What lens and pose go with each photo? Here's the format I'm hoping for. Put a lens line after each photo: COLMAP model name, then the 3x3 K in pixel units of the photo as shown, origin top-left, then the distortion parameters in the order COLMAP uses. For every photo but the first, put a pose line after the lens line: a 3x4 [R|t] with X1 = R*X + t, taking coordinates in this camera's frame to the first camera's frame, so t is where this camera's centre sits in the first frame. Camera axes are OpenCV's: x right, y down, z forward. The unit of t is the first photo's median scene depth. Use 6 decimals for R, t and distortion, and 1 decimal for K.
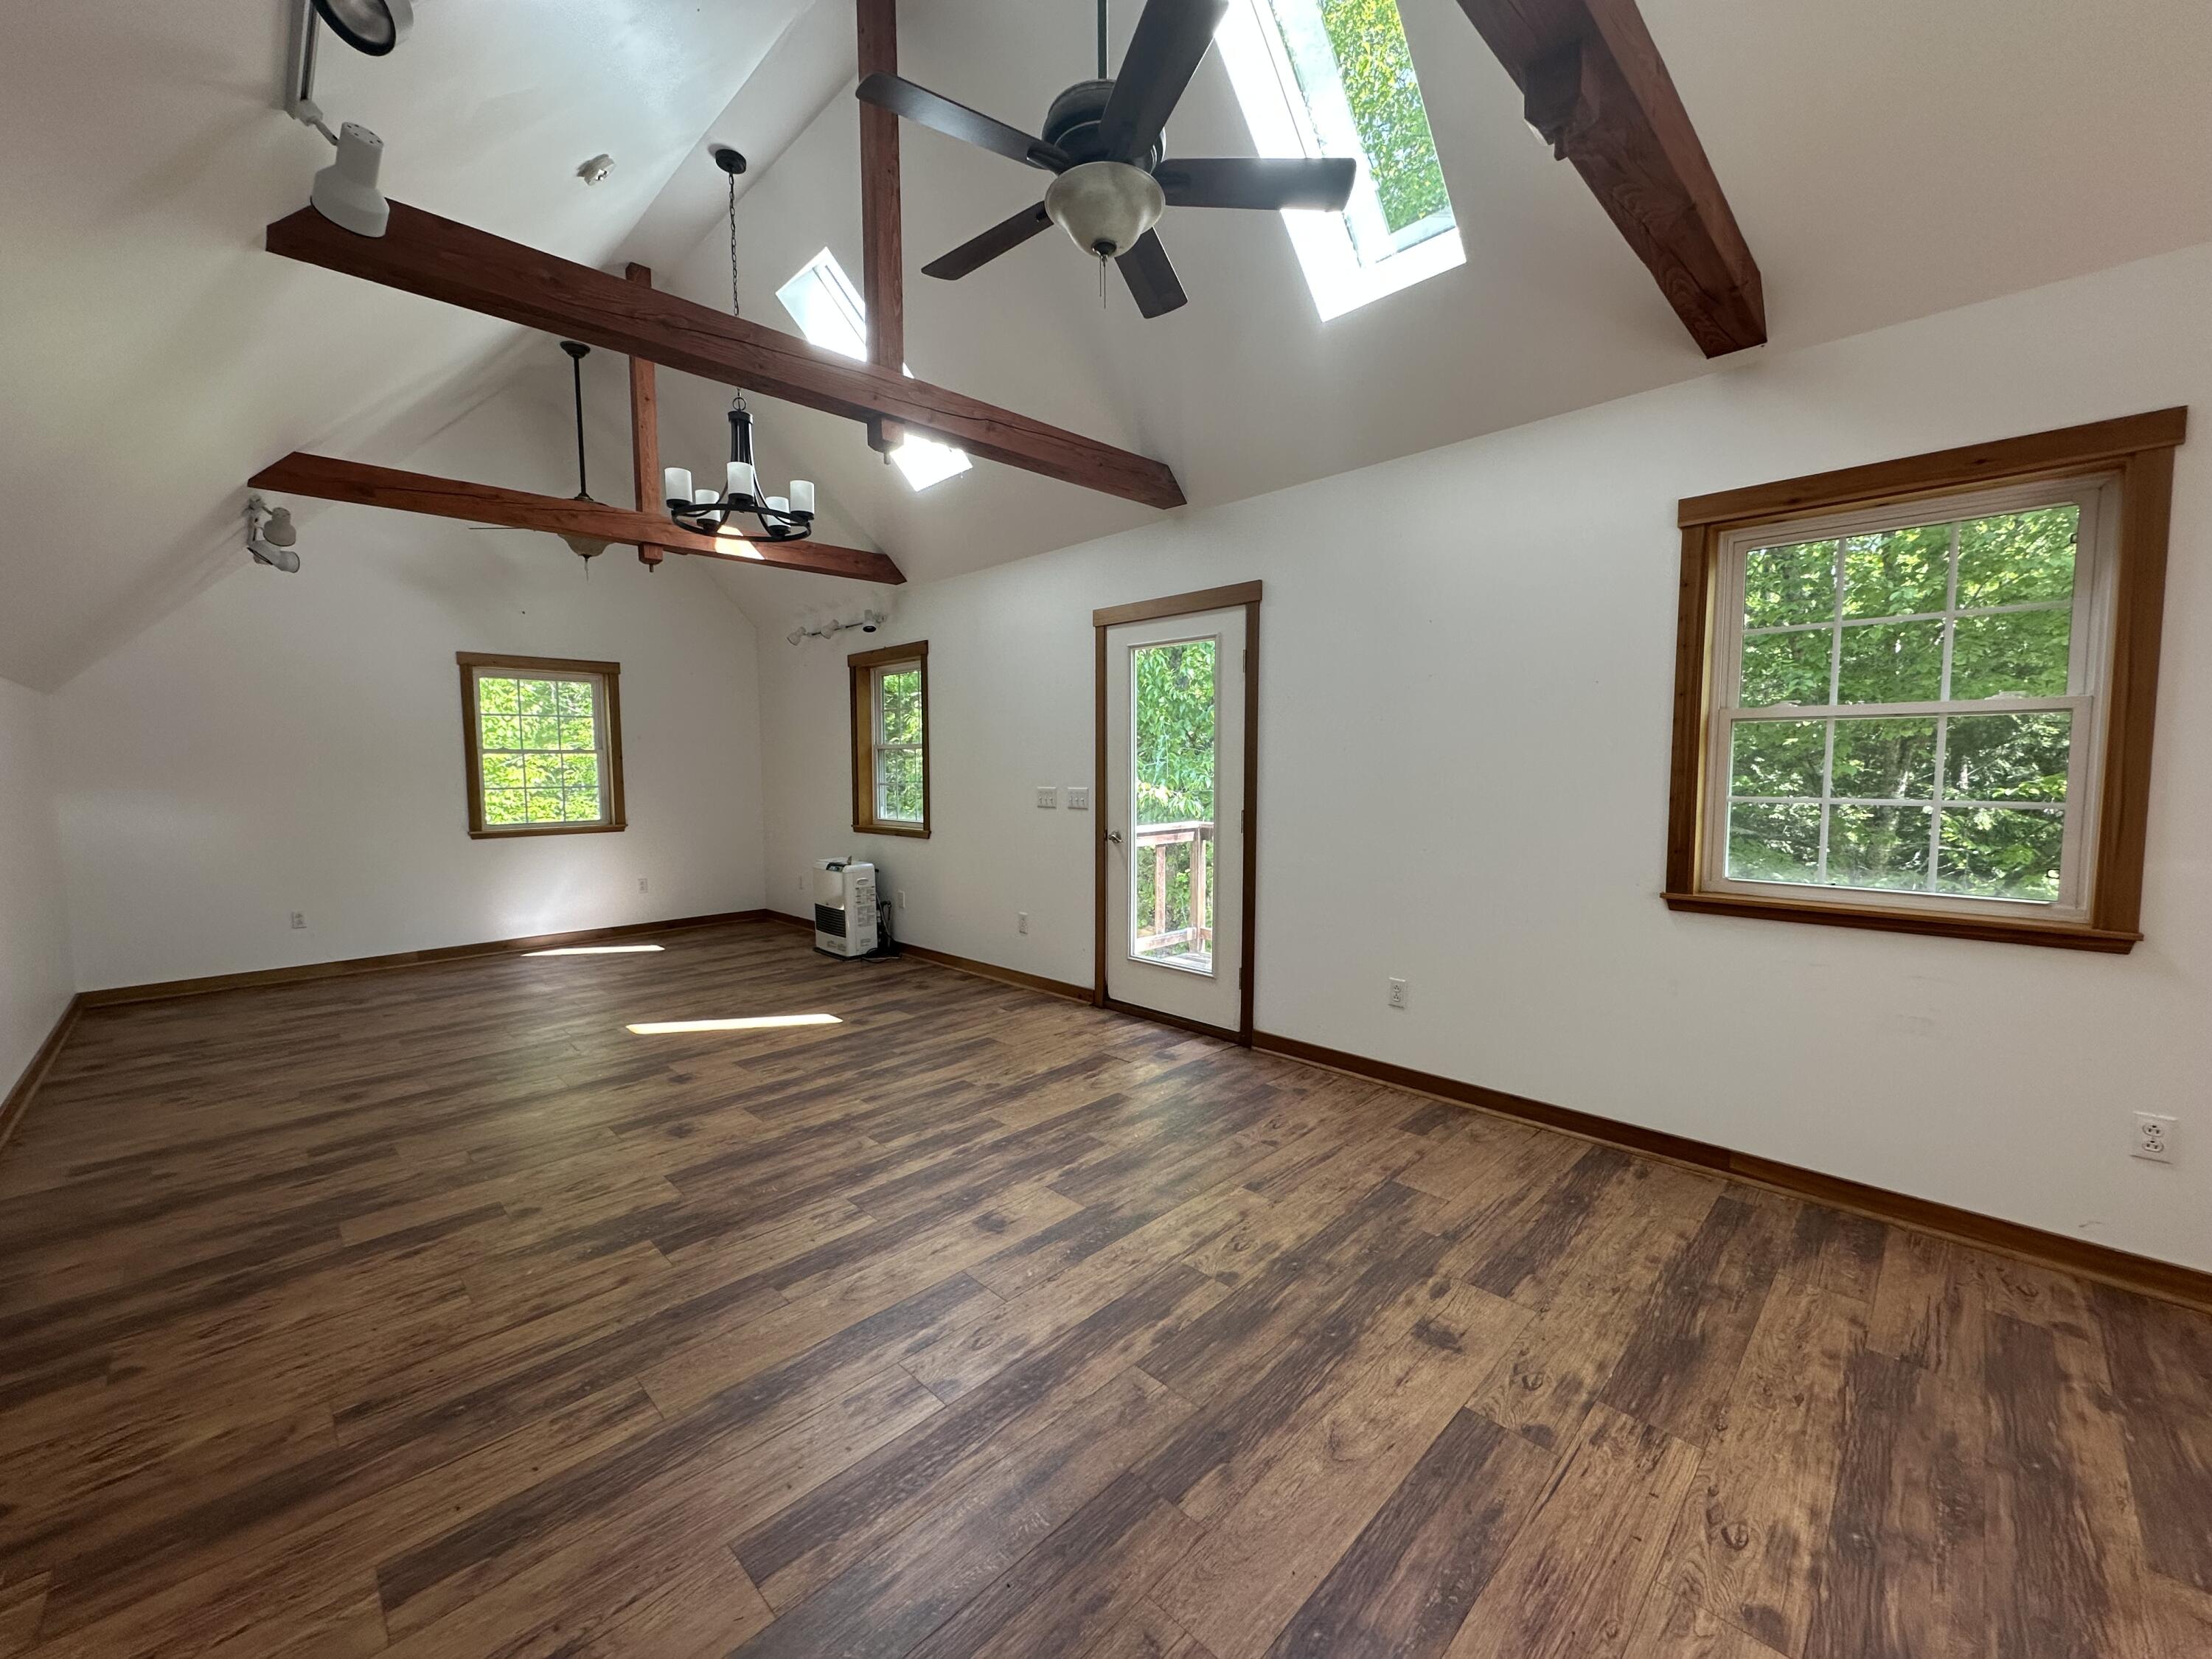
lens RADIAL K [[881.1, 0, 1108.7], [0, 881.1, 833.8], [0, 0, 1]] dist [0.008542, 0.000591]
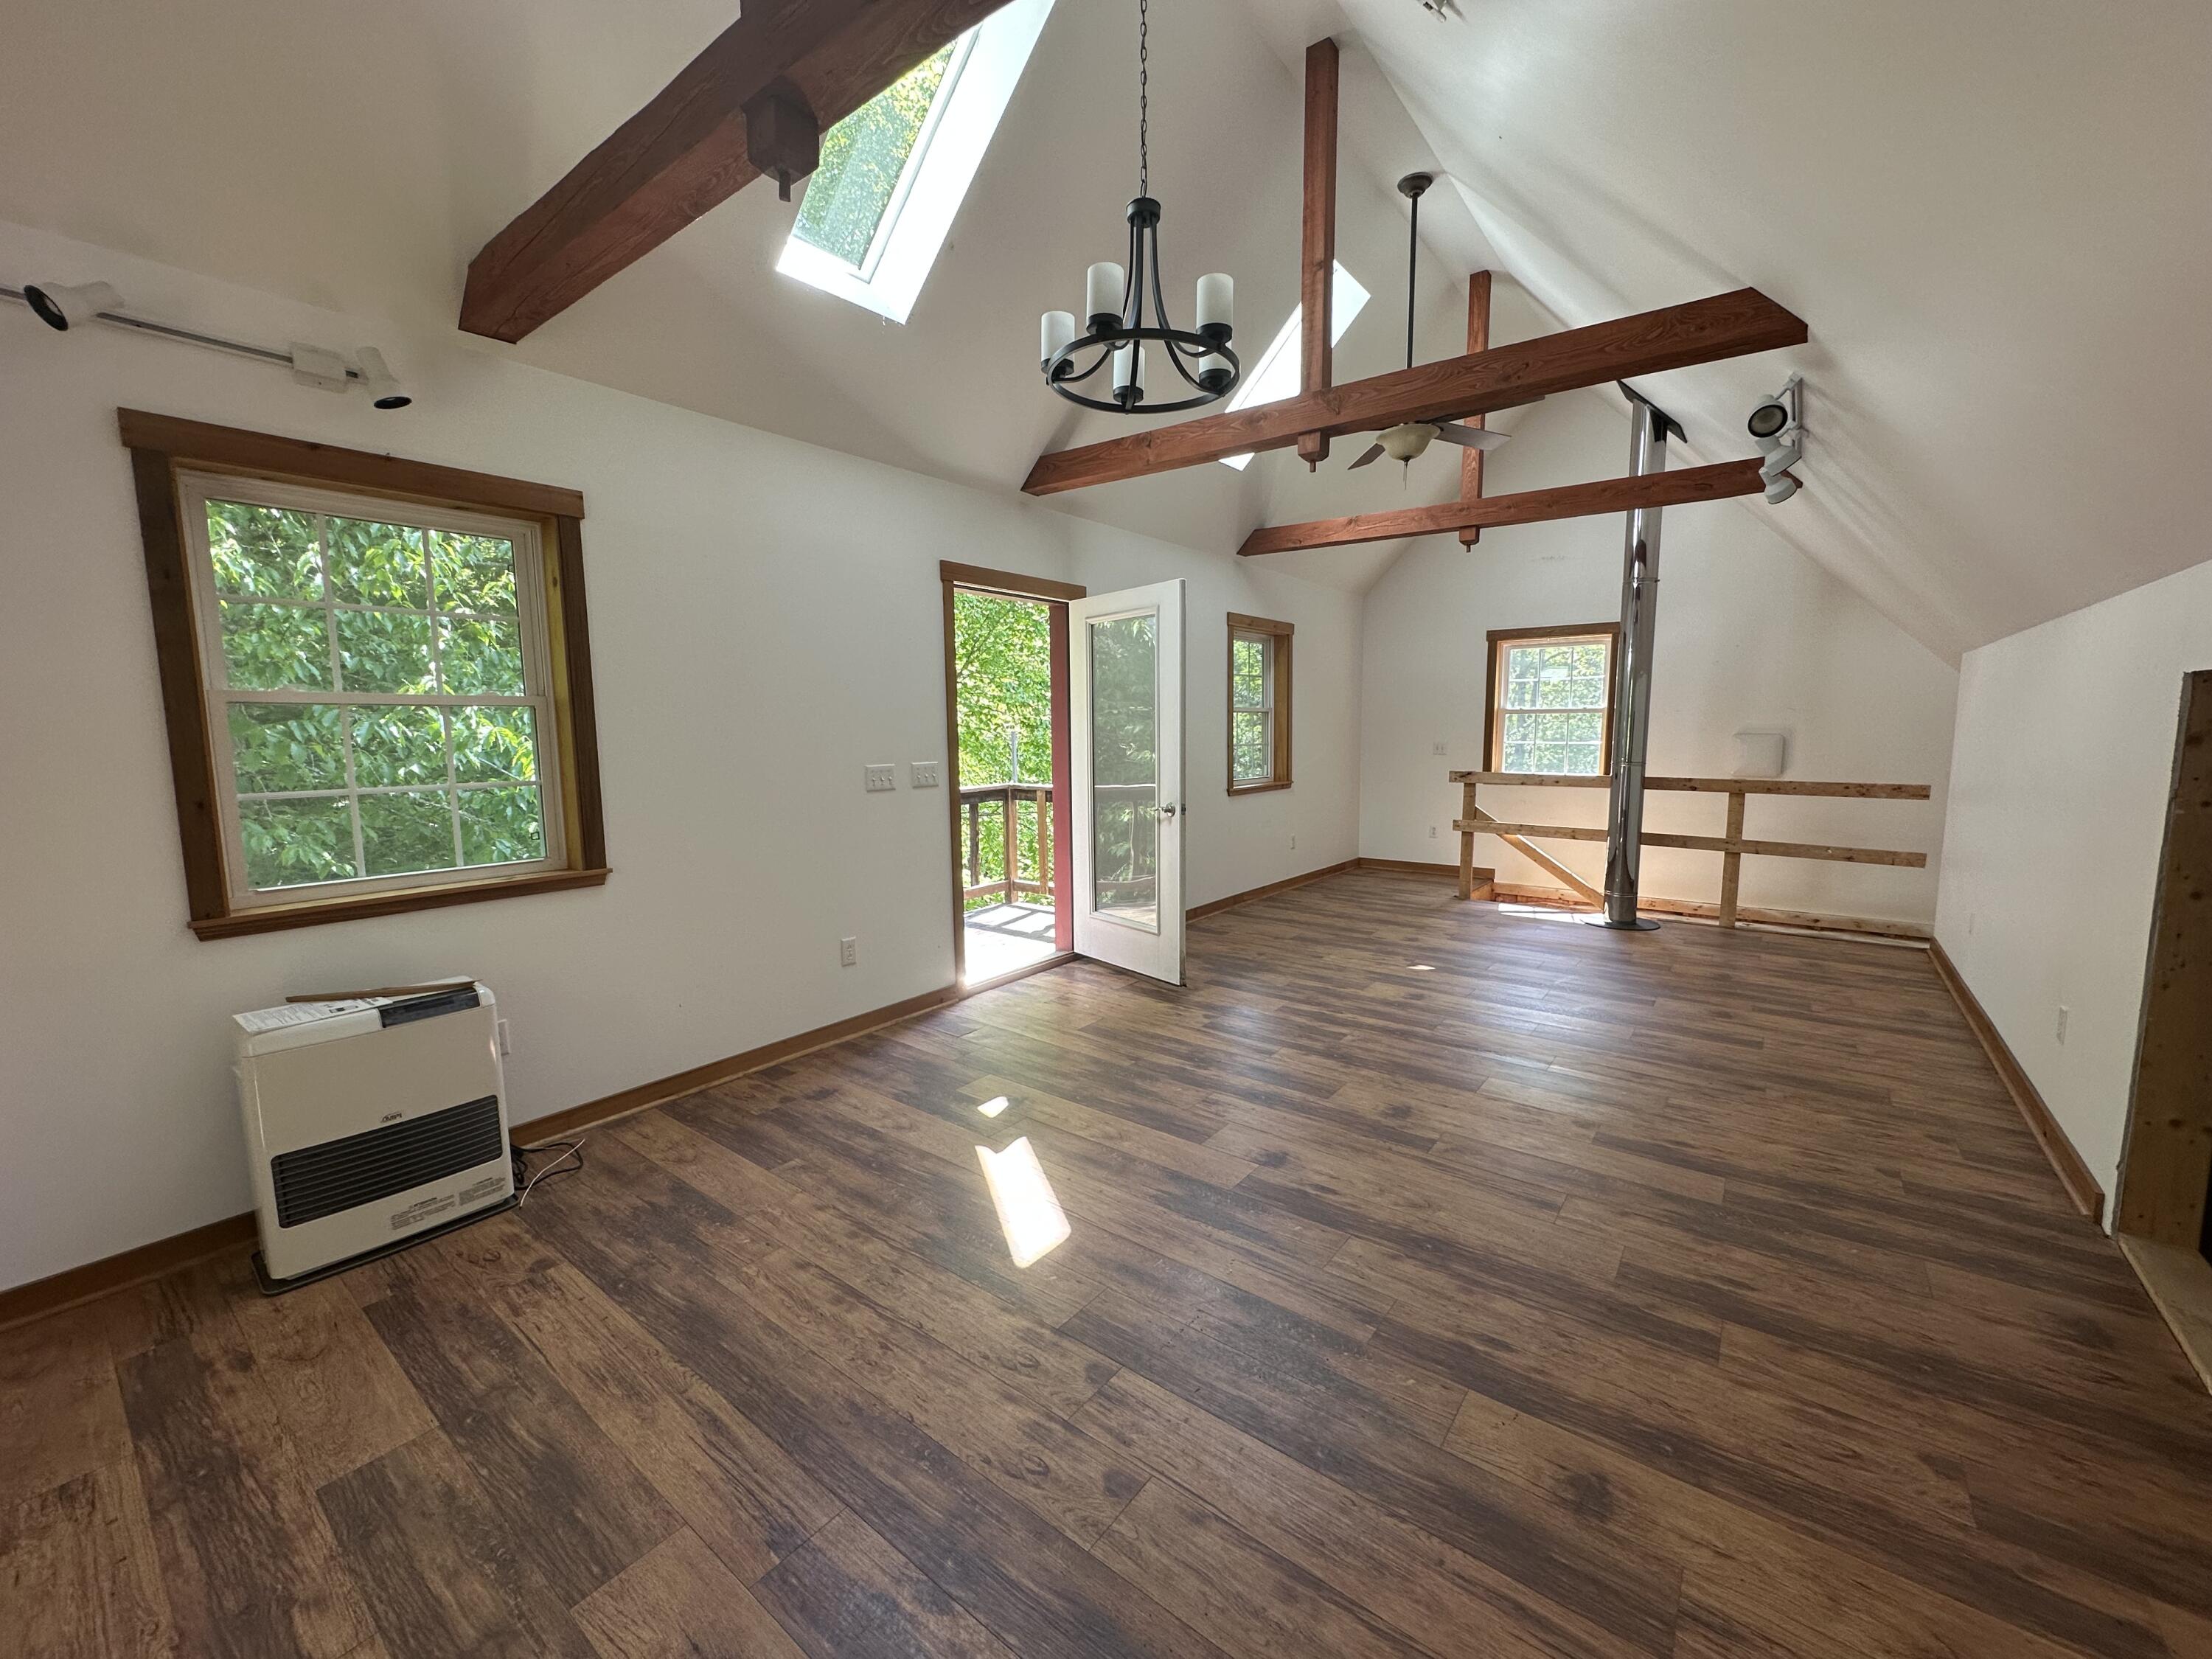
lens RADIAL K [[881.1, 0, 1108.9], [0, 881.1, 827.6], [0, 0, 1]] dist [0.008542, 0.000591]
pose [[-0.133841, -0.103984, 0.985532, -1.376911], [0.086252, 0.989484, 0.116114, -0.111237], [-0.987242, 0.100545, -0.123465, 1.419524]]
